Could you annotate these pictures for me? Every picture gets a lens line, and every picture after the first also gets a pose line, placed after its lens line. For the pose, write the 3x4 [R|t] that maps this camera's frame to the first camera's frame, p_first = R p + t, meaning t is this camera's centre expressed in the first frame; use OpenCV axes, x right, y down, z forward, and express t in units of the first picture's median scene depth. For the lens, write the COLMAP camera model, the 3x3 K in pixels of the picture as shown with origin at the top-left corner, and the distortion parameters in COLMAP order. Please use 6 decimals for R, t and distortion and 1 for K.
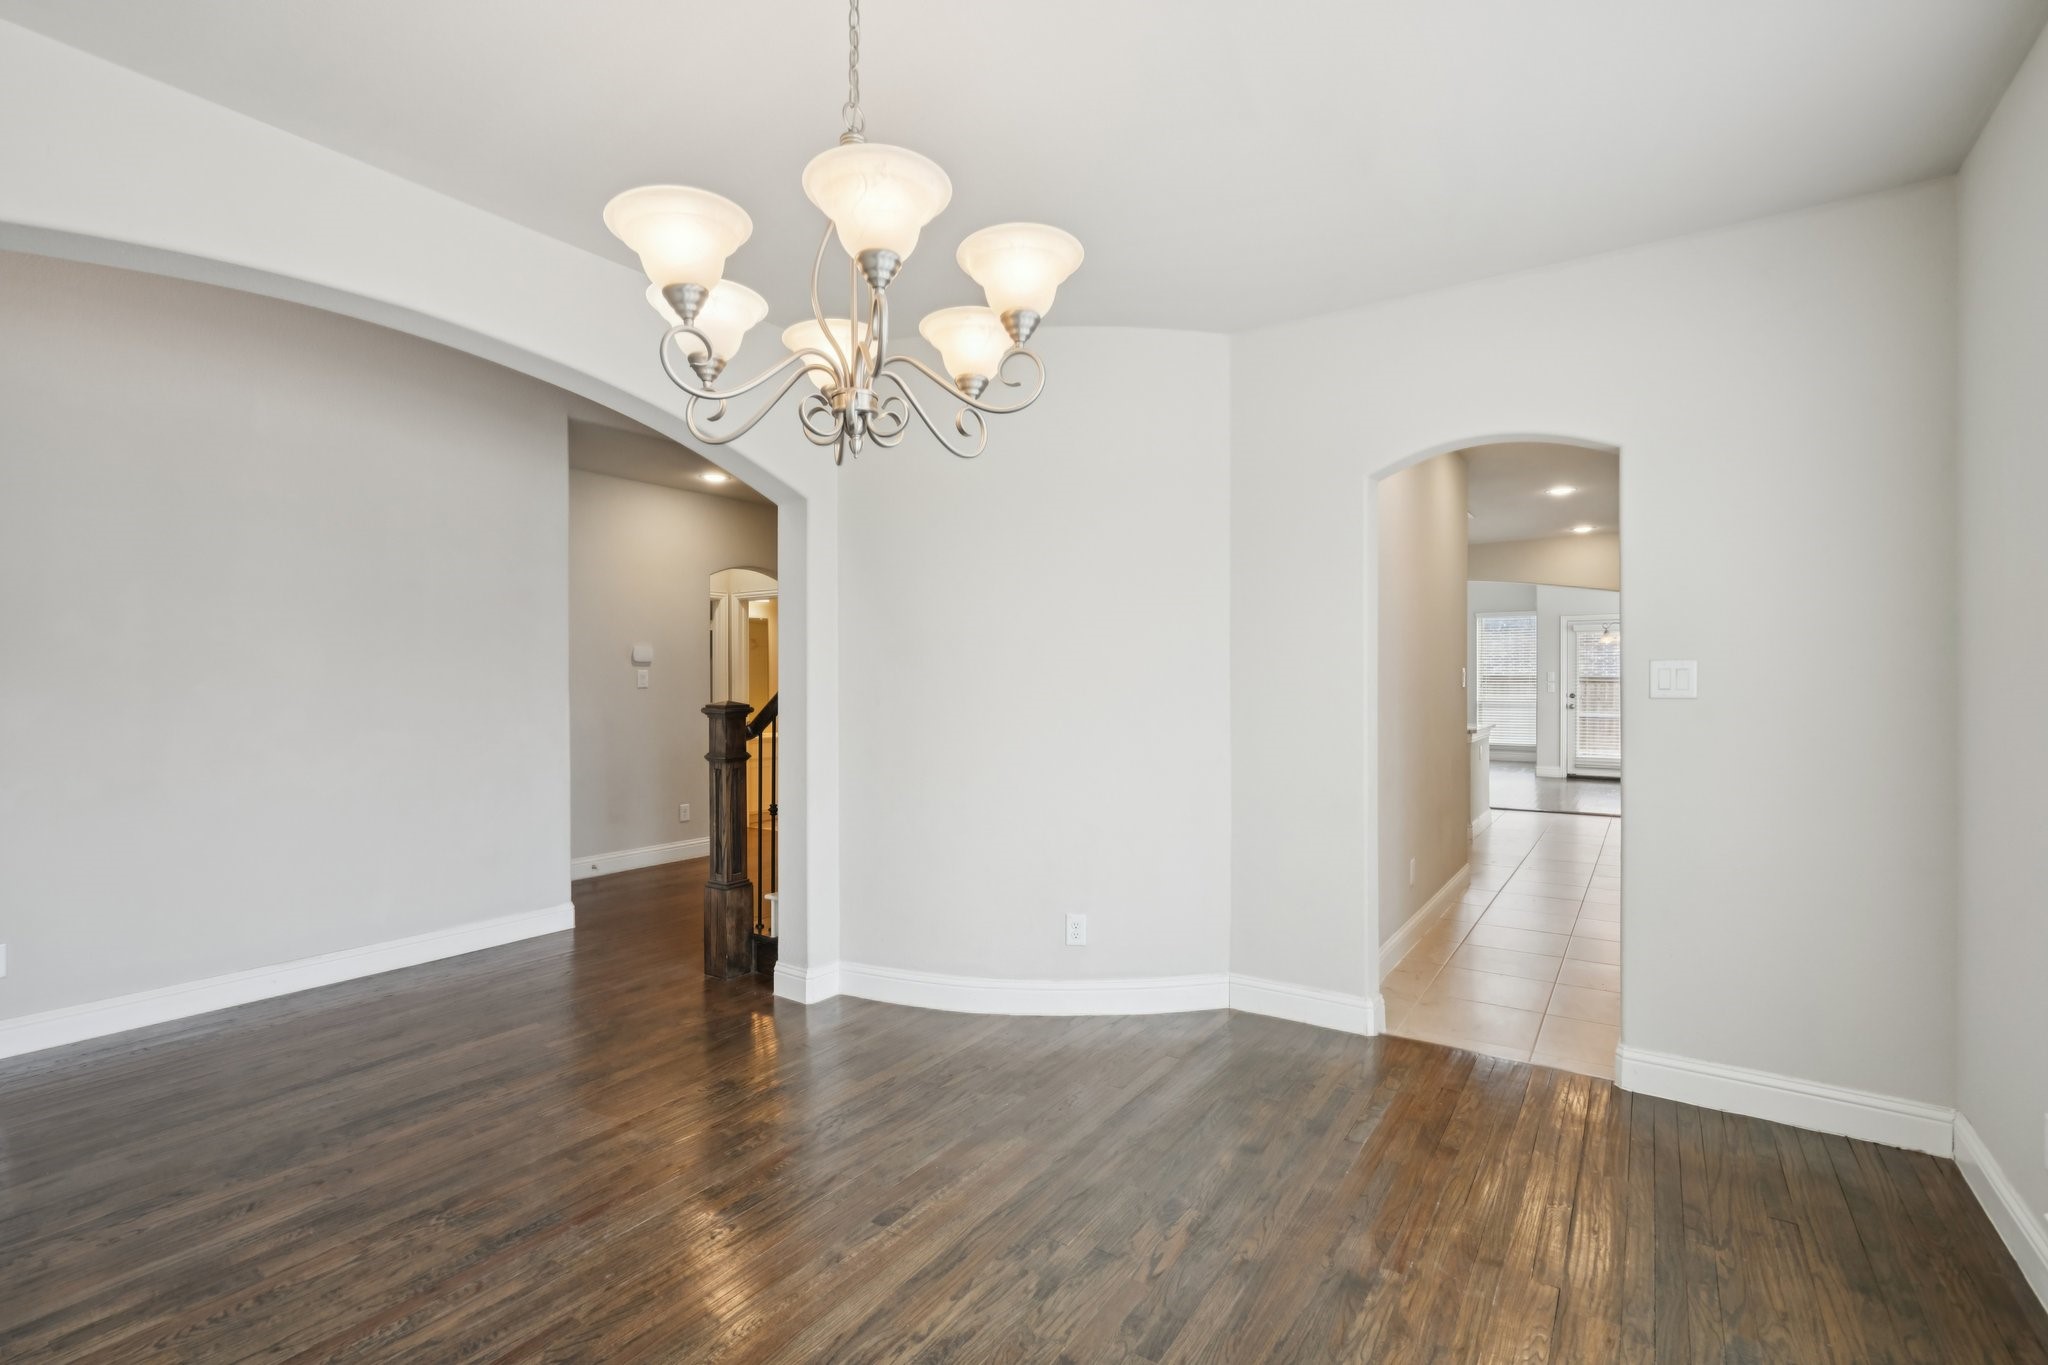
lens RADIAL K [[928.1, 0, 1027.1], [0, 928.1, 683.2], [0, 0, 1]] dist [-0.008731, 0.002802]
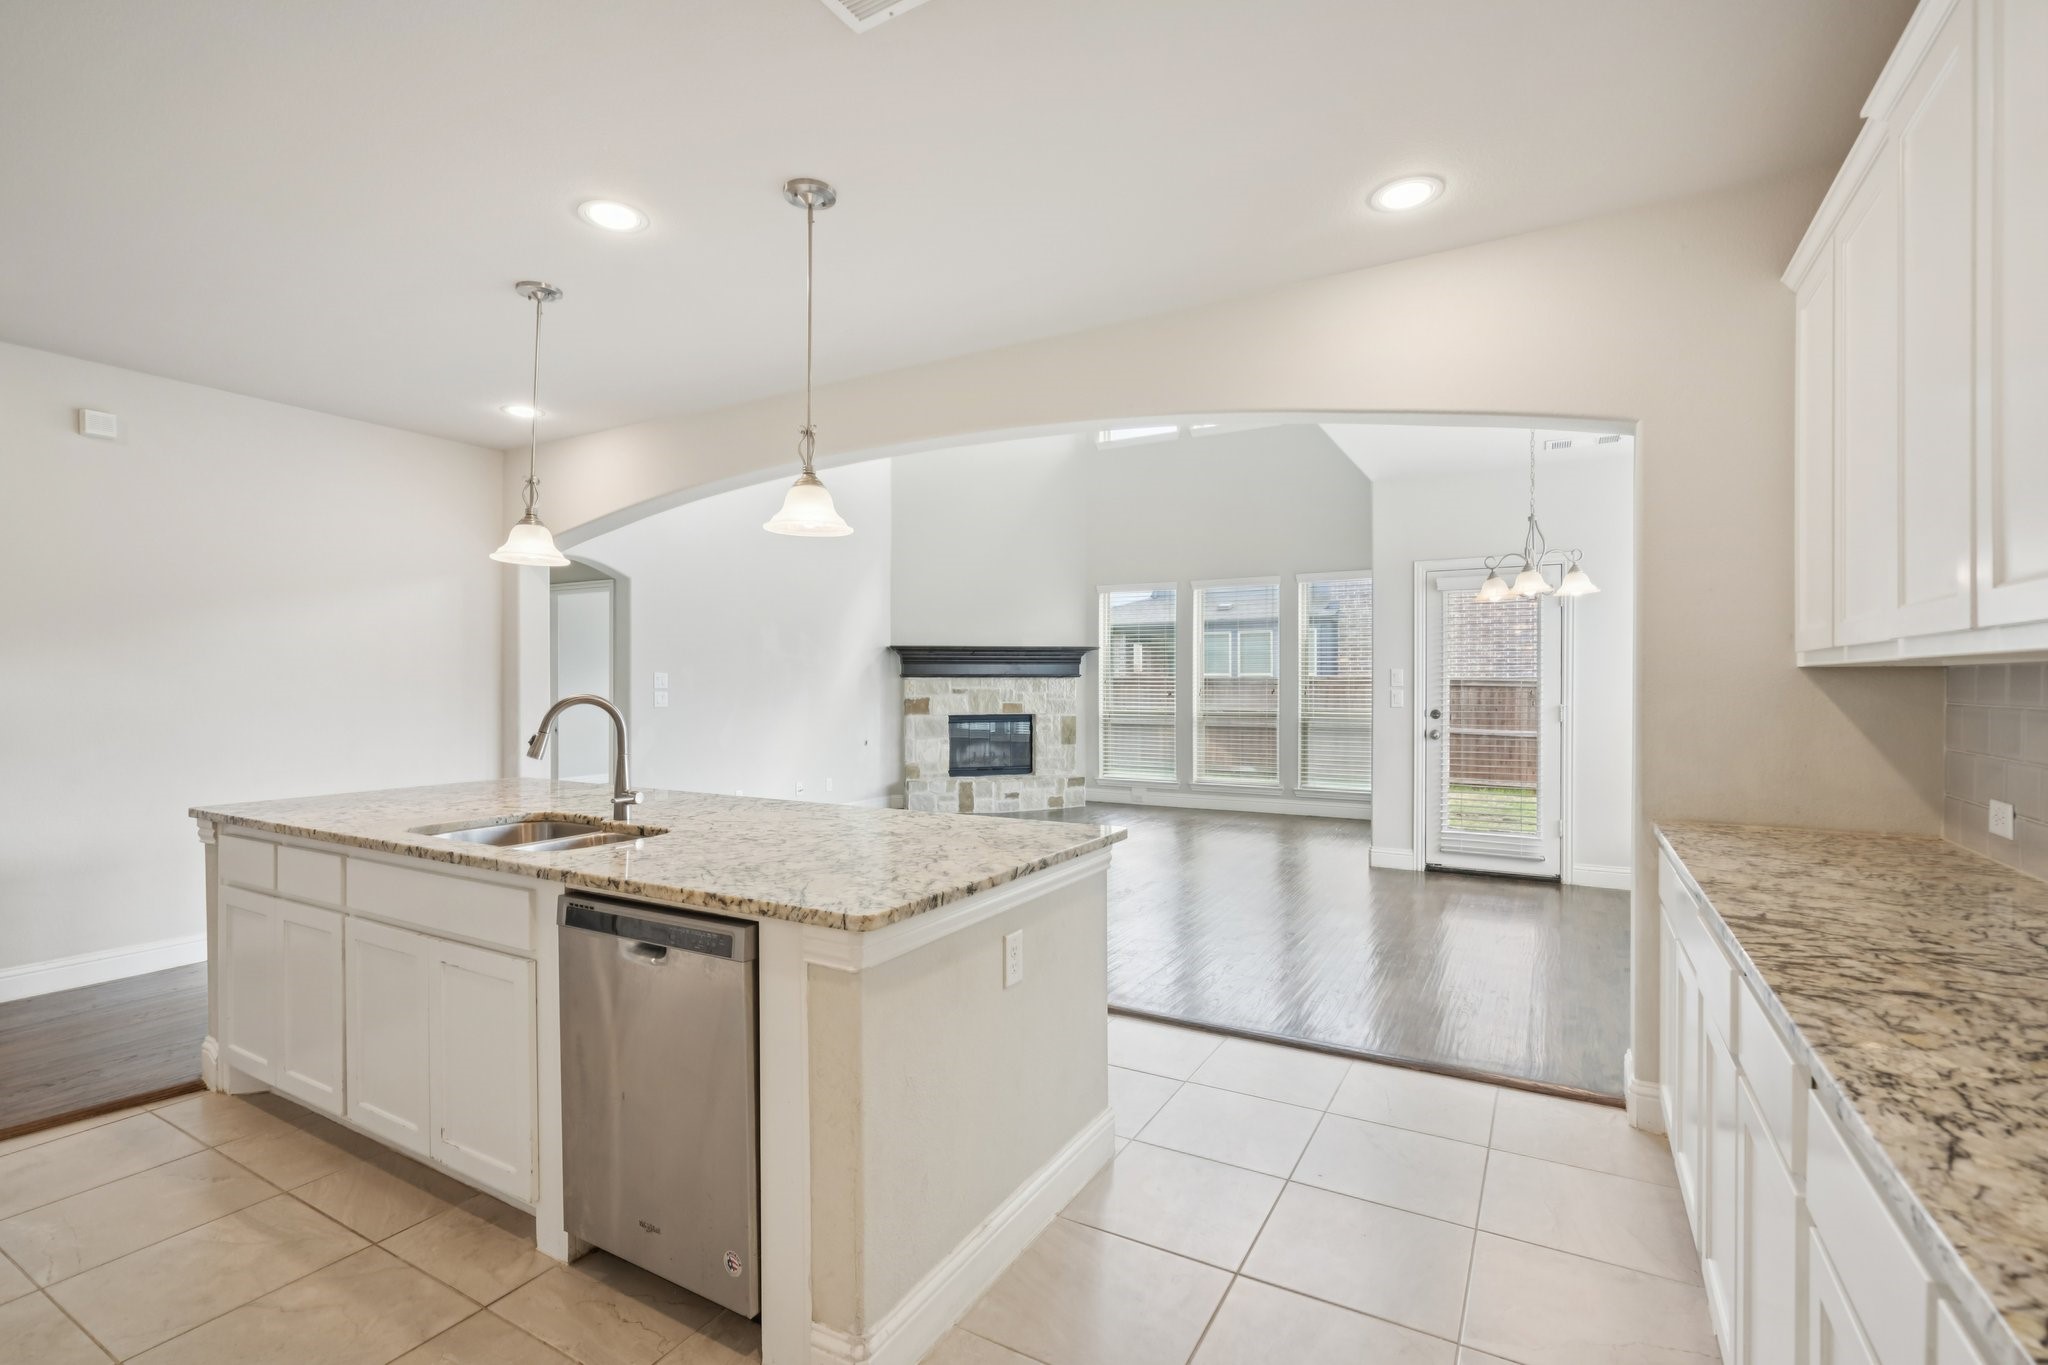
lens RADIAL K [[928.1, 0, 1033.6], [0, 928.1, 680.2], [0, 0, 1]] dist [-0.008731, 0.002802]
pose [[0.996575, 0.004998, 0.082537, 0.319214], [-0.004268, 0.999950, -0.009023, 0.000070], [-0.082578, 0.008640, 0.996547, 0.496229]]
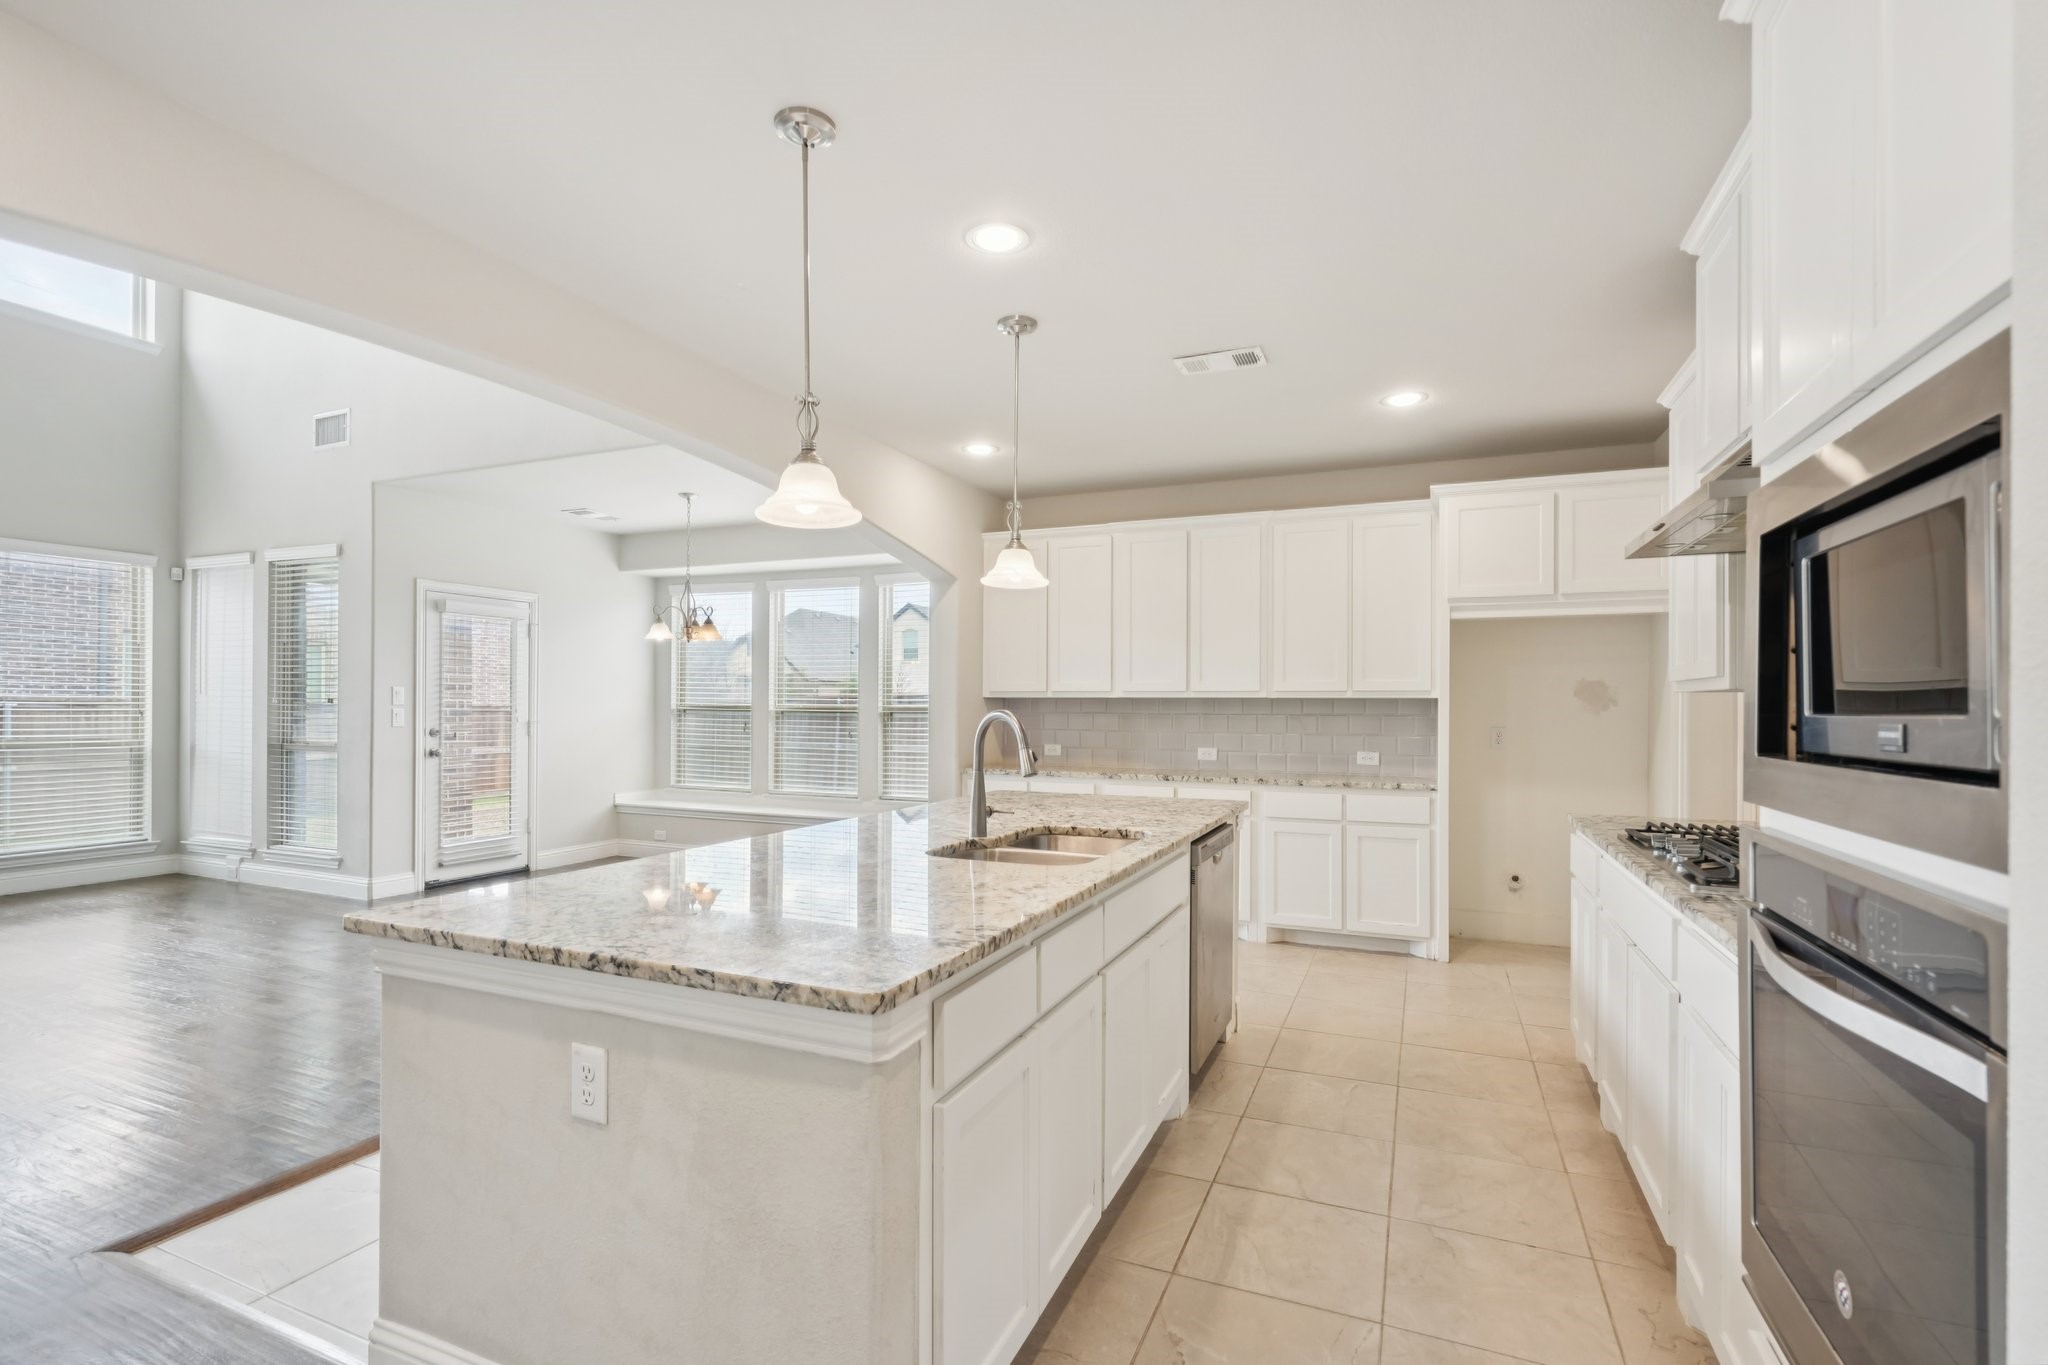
lens RADIAL K [[928.1, 0, 1016.2], [0, 928.1, 708.7], [0, 0, 1]] dist [-0.008731, 0.002802]
pose [[-0.188831, 0.004496, 0.981999, 0.007033], [0.002502, 0.999988, -0.004097, 0.002837], [-0.982006, 0.001683, -0.188840, 0.771981]]
